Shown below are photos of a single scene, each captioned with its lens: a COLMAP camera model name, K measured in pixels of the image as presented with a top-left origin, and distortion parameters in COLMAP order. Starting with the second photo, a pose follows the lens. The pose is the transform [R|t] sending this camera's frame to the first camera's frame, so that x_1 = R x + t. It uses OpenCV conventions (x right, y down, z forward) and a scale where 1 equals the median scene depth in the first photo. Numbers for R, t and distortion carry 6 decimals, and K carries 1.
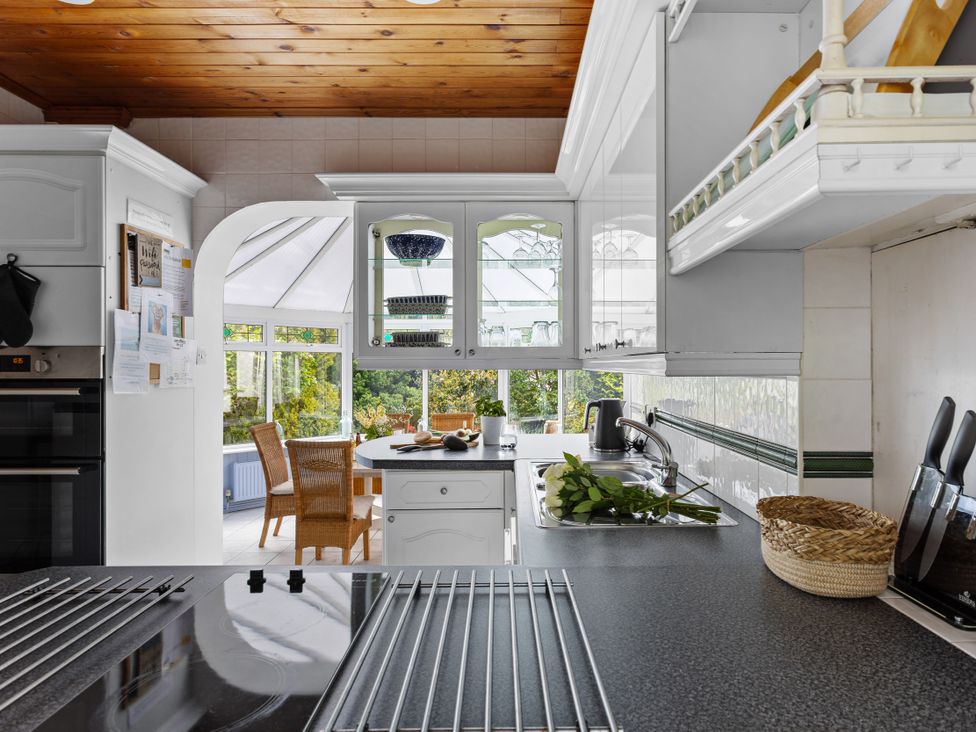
lens RADIAL K [[743.2, 0, 489.5], [0, 743.2, 361.0], [0, 0, 1]] dist [-0.006246, -0.002438]
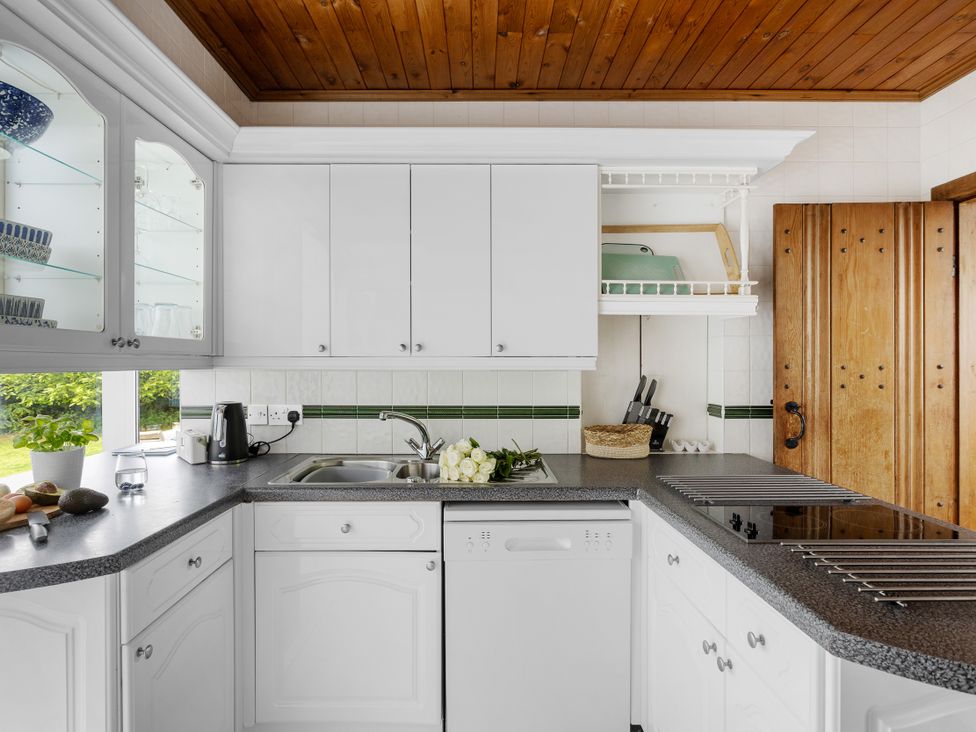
lens RADIAL K [[743.2, 0, 489.5], [0, 743.2, 361.0], [0, 0, 1]] dist [-0.006246, -0.002438]
pose [[-0.028897, -0.000036, 0.999582, -0.616043], [-0.002454, 0.999997, -0.000035, 0.004615], [-0.999579, -0.002454, -0.028897, 0.704173]]
